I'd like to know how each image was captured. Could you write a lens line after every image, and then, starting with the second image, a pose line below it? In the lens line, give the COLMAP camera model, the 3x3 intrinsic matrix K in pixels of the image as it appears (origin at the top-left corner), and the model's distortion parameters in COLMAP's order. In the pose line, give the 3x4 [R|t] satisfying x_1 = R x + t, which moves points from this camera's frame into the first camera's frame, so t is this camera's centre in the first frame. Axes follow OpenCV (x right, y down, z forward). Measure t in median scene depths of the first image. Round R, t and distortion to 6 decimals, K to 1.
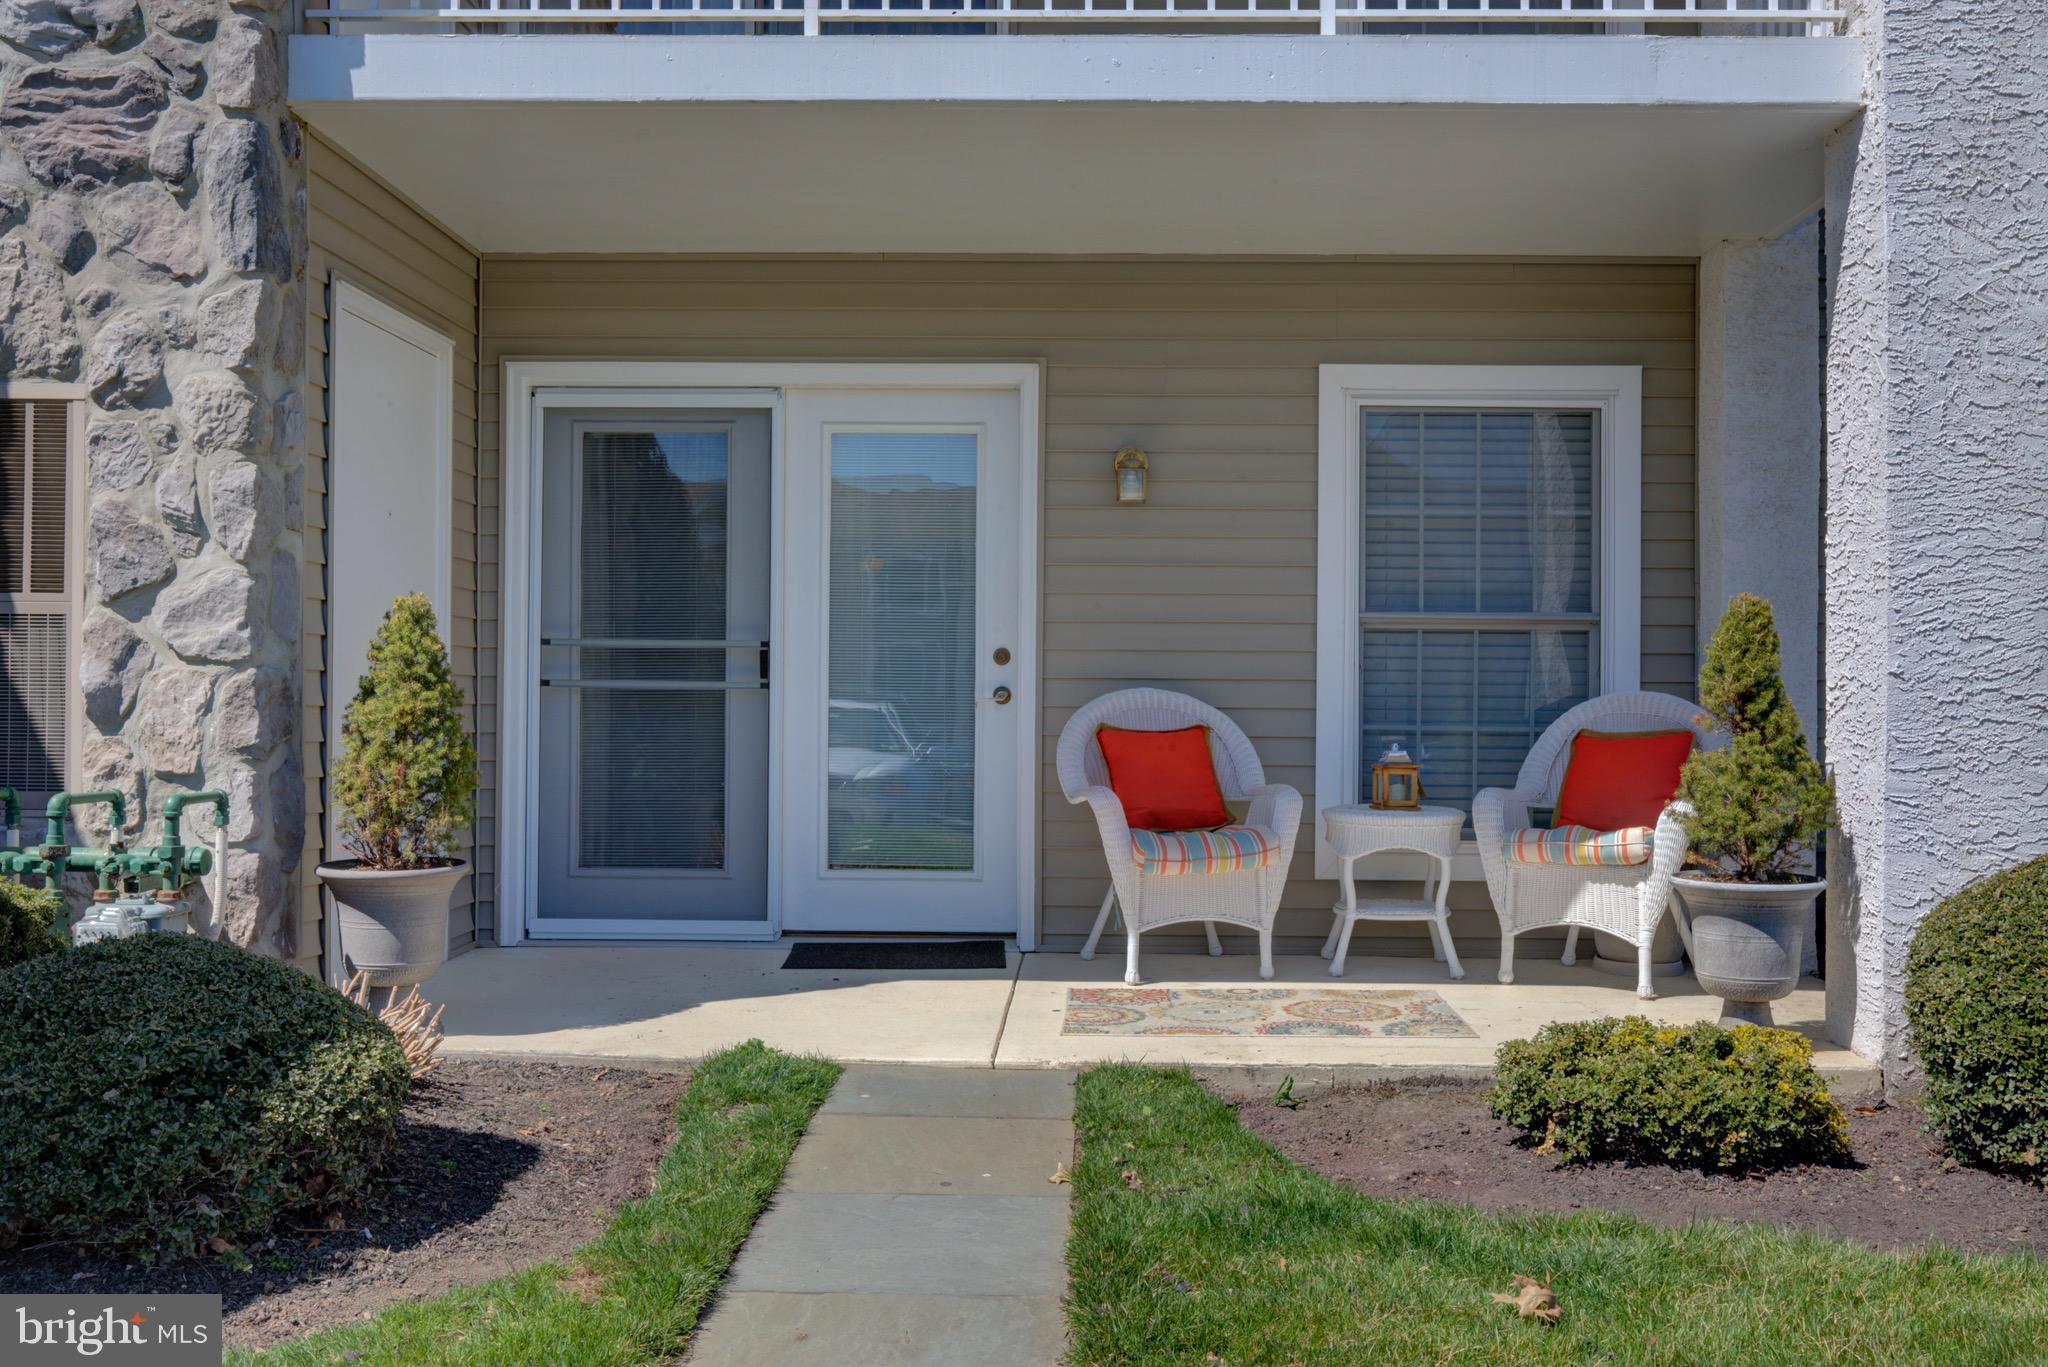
lens RADIAL K [[1957.7, 0, 1027.4], [0, 1957.7, 678.8], [0, 0, 1]] dist [0.006866, 0.000000]
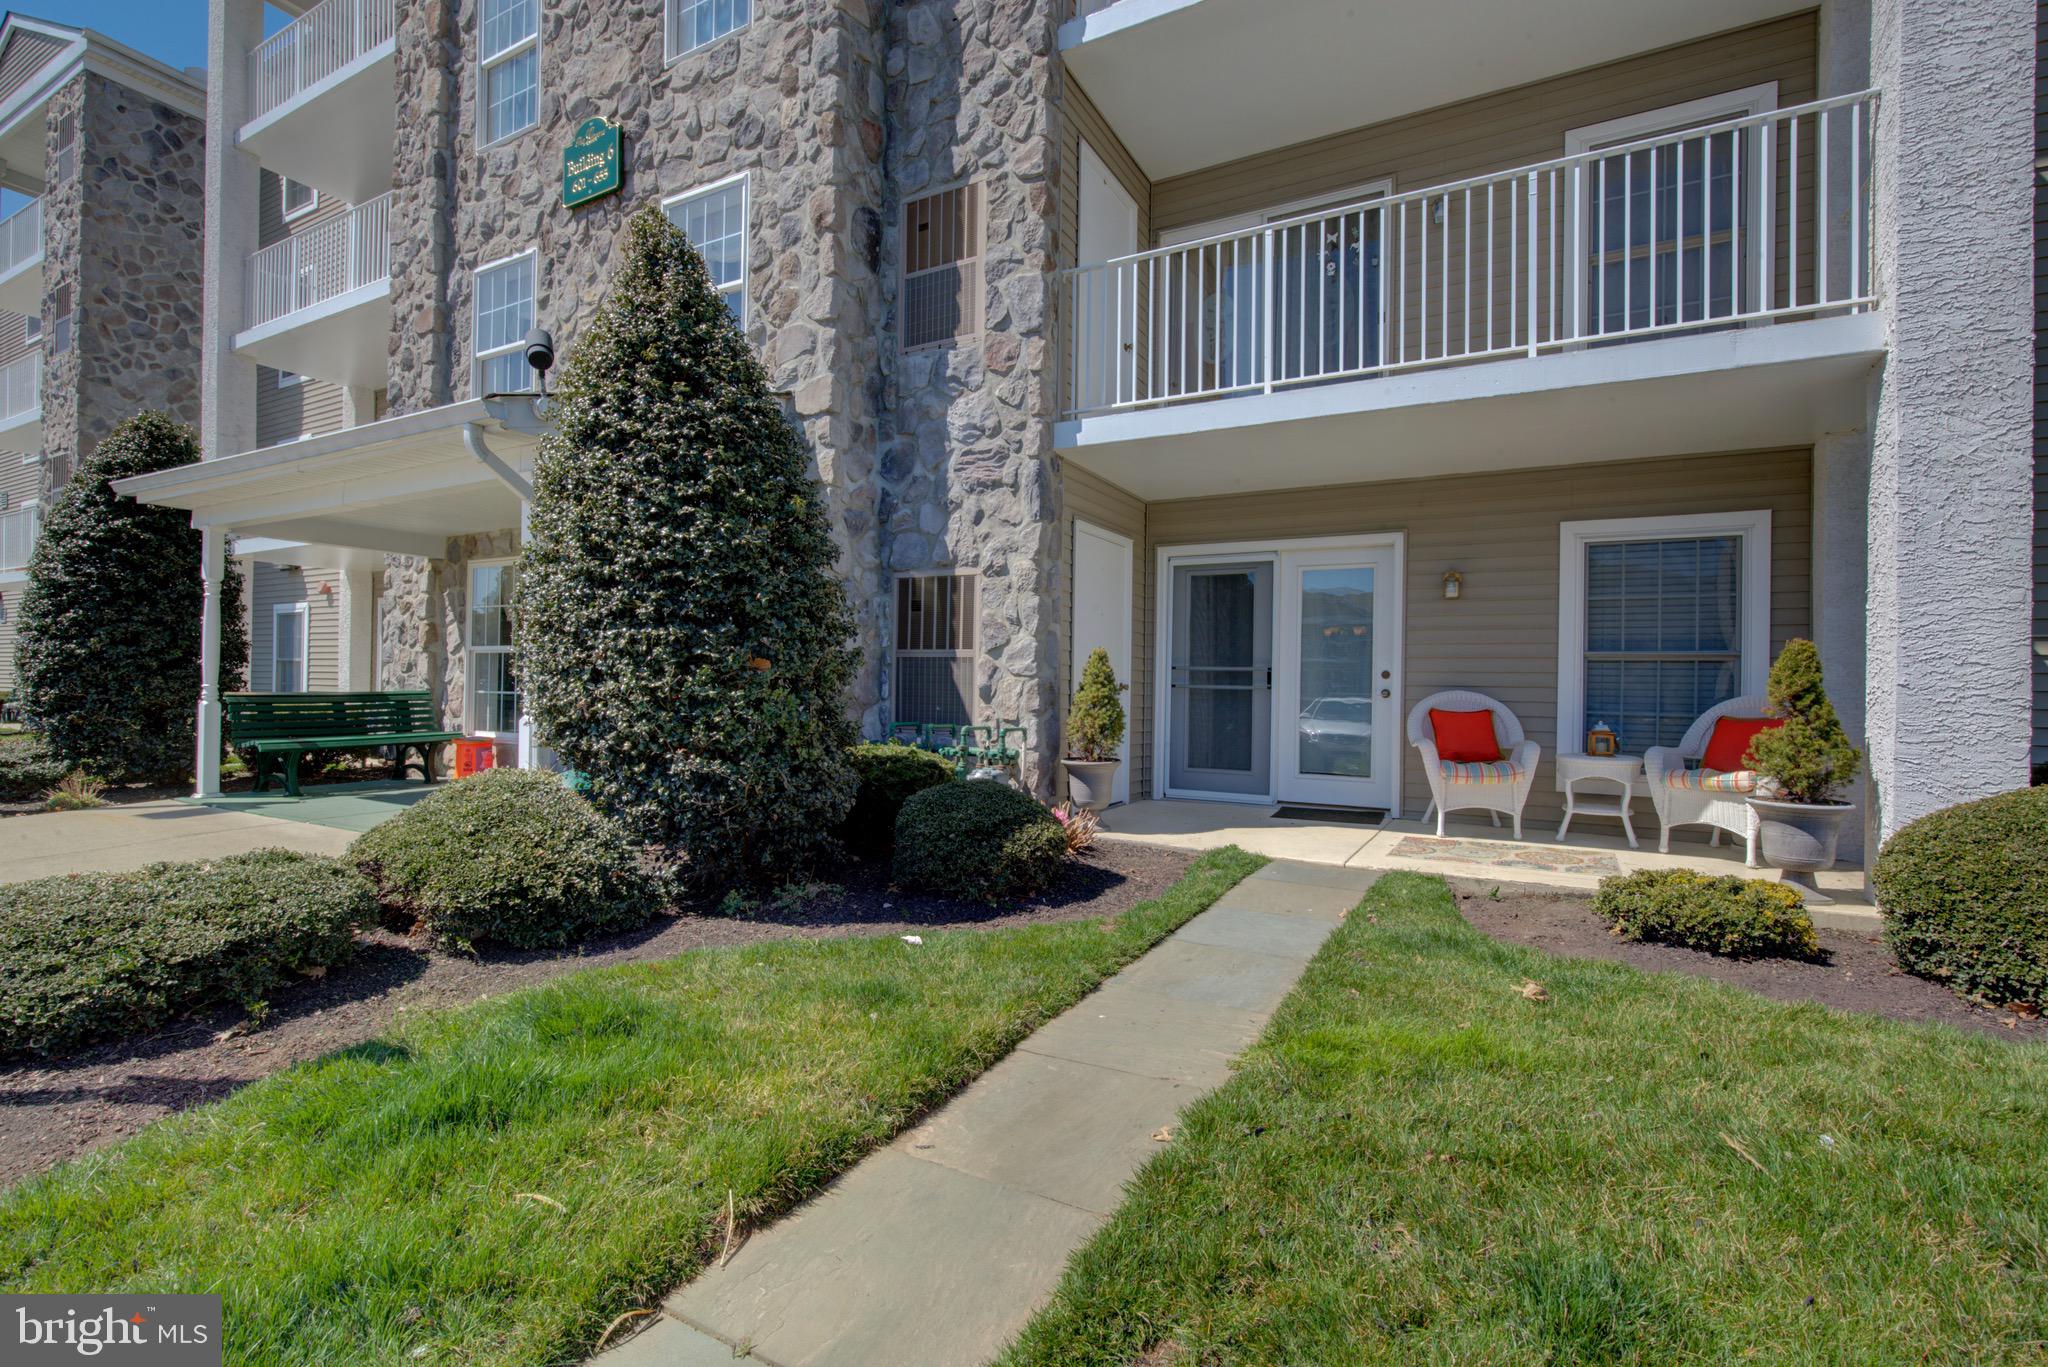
lens RADIAL K [[916.6, 0, 1018.7], [0, 916.6, 683.4], [0, 0, 1]] dist [-0.009500, 0.004818]
pose [[0.885743, 0.005972, -0.464138, 0.126092], [-0.007583, 0.999970, -0.001603, 0.003006], [0.464115, 0.004939, 0.885761, -0.046247]]
